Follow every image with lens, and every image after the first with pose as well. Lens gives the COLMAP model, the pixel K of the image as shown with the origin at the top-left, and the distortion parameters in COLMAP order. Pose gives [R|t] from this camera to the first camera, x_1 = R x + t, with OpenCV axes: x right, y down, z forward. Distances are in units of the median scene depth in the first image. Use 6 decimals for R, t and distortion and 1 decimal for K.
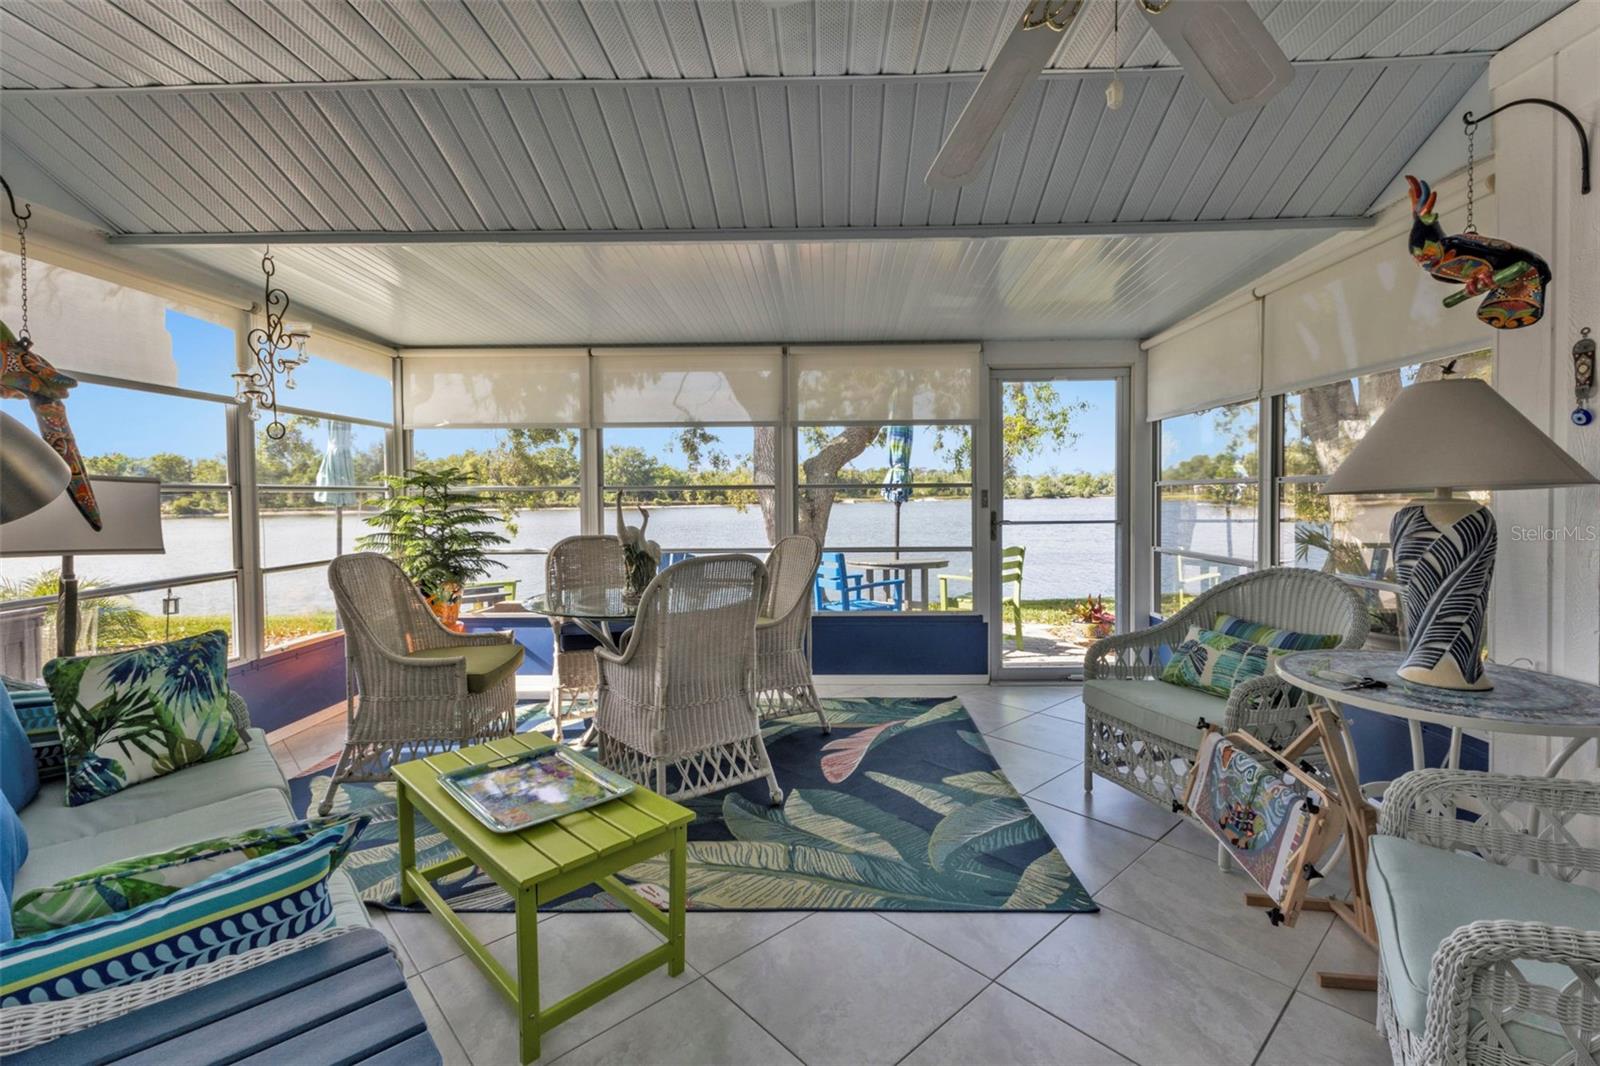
lens RADIAL K [[714.1, 0, 809.7], [0, 714.1, 505.3], [0, 0, 1]] dist [0.002496, -0.000155]
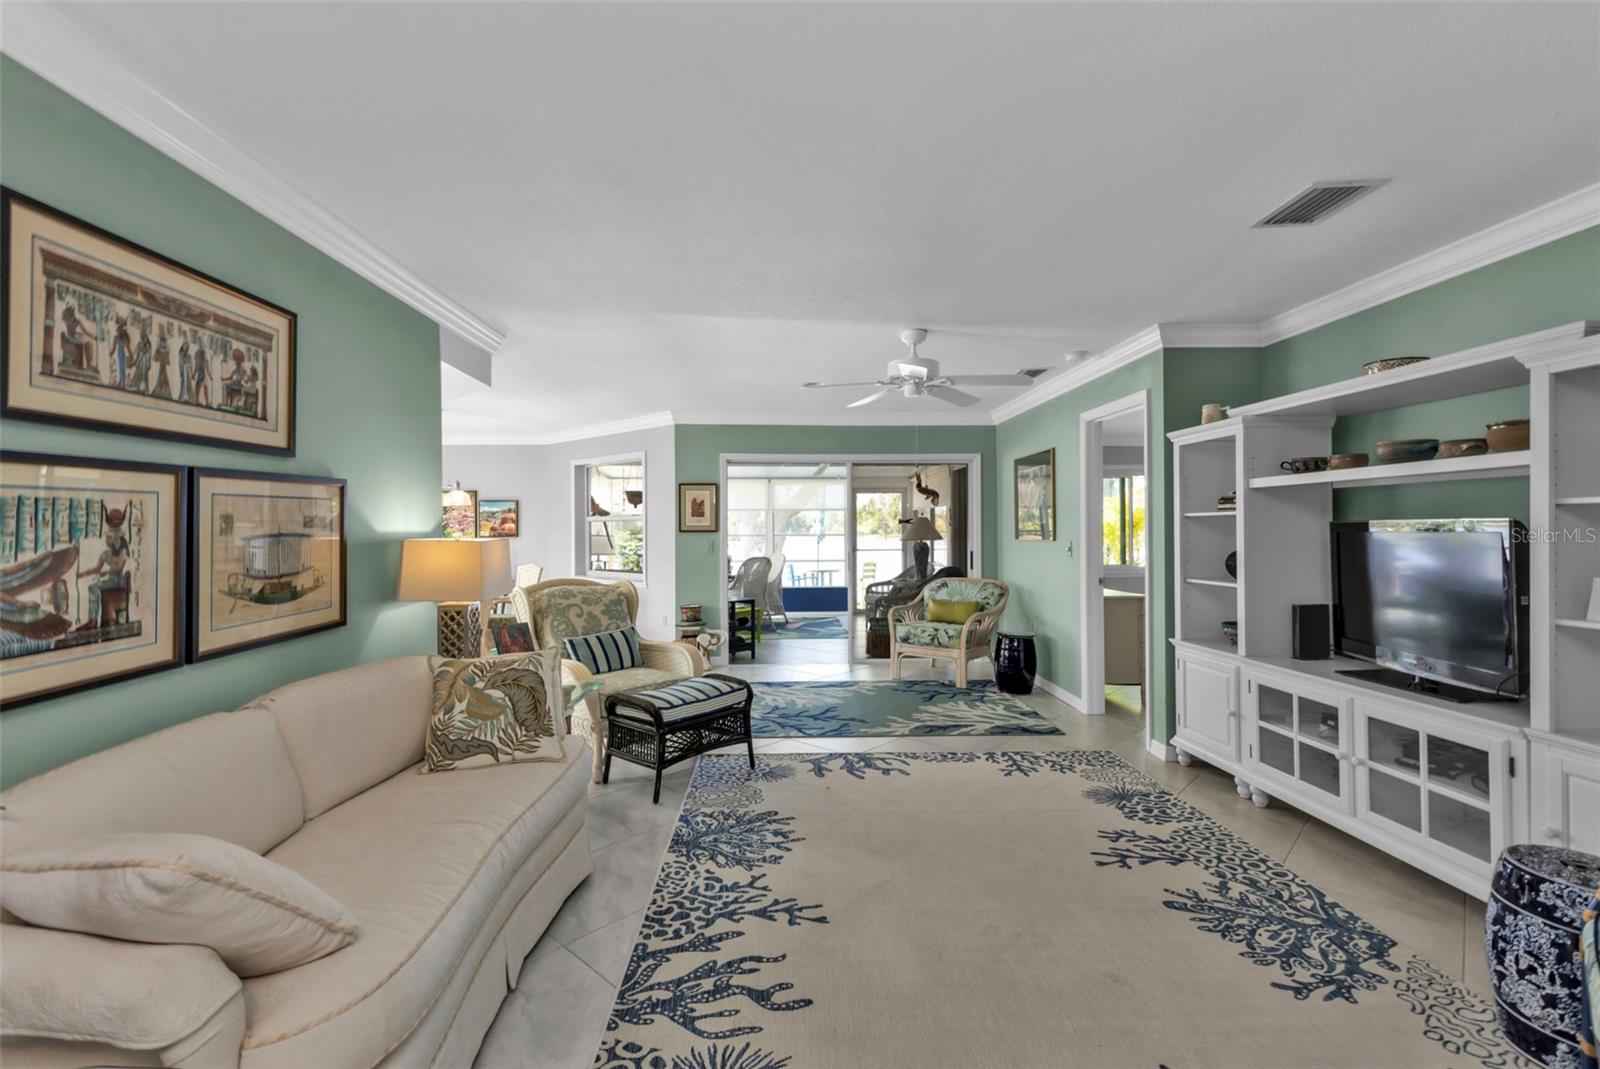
lens RADIAL K [[710.2, 0, 801.8], [0, 710.2, 530.9], [0, 0, 1]] dist [0.009085, 0.000086]
pose [[0.997490, 0.002367, 0.070765, -0.156962], [-0.001327, 0.999891, -0.014731, -0.006757], [-0.070792, 0.014600, 0.997384, -2.343110]]
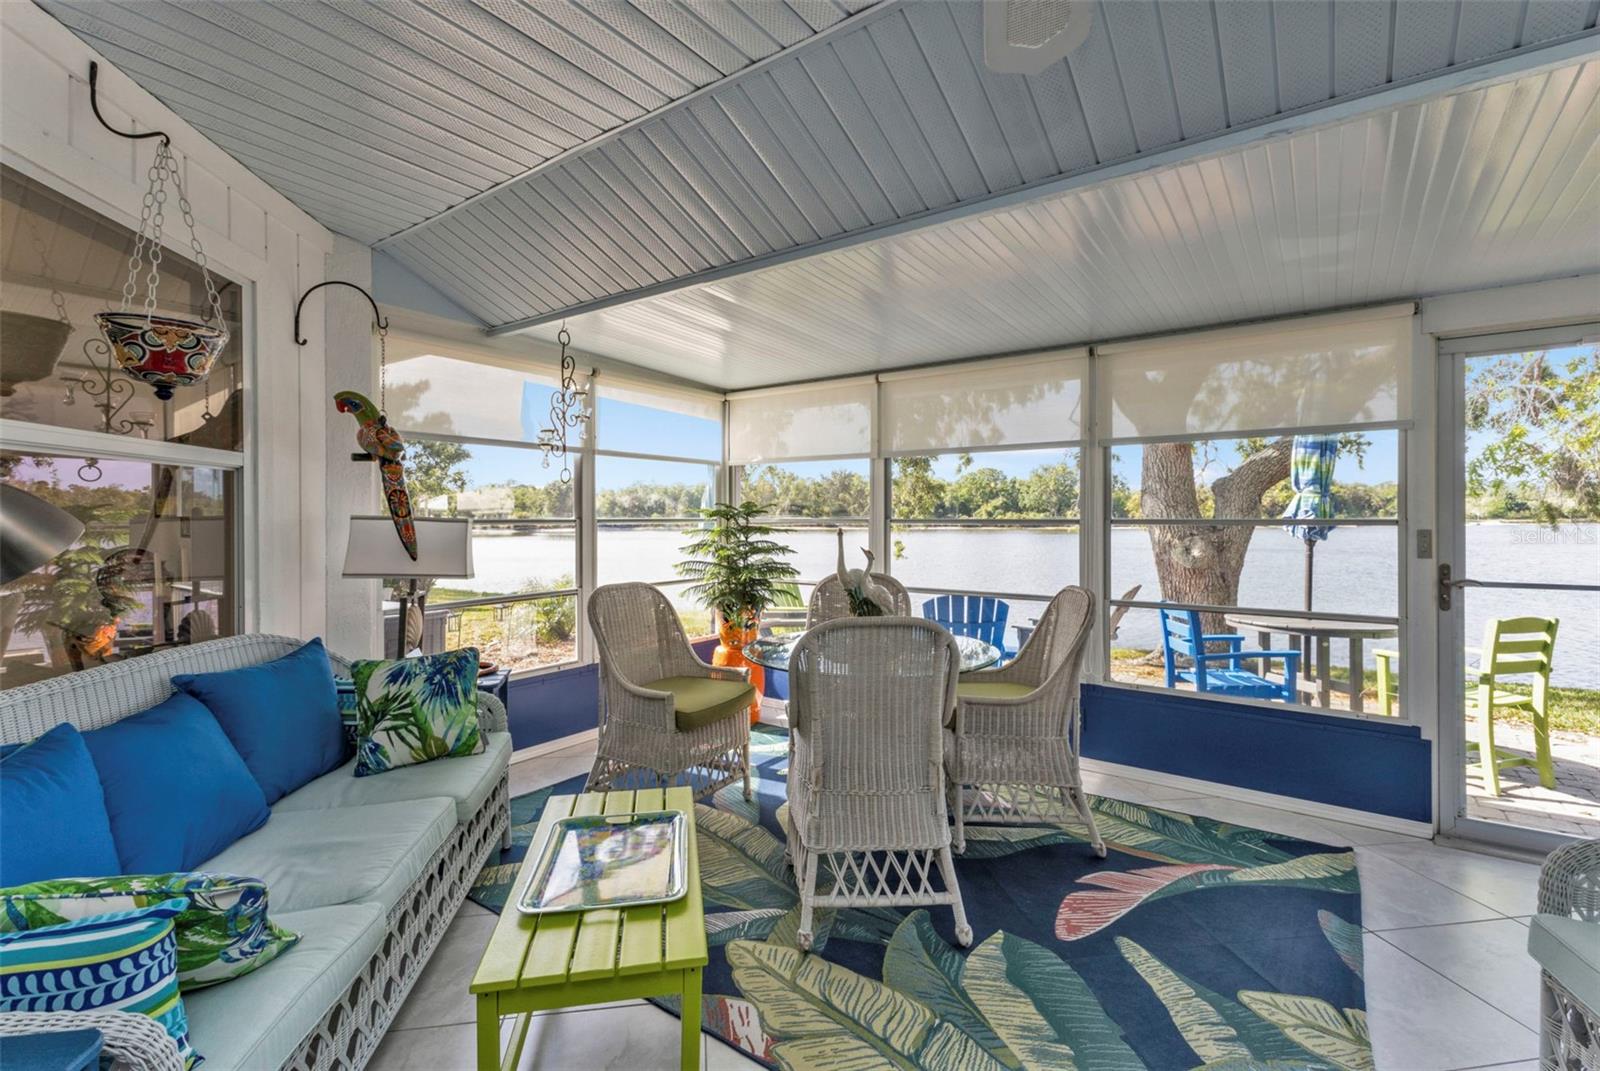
lens RADIAL K [[712.4, 0, 794.9], [0, 712.4, 511.1], [0, 0, 1]] dist [0.001724, 0.000175]
pose [[0.821871, 0.002833, -0.569667, 0.232226], [-0.013884, 0.999790, -0.015058, -0.033552], [0.569505, 0.020285, 0.821738, 0.250239]]
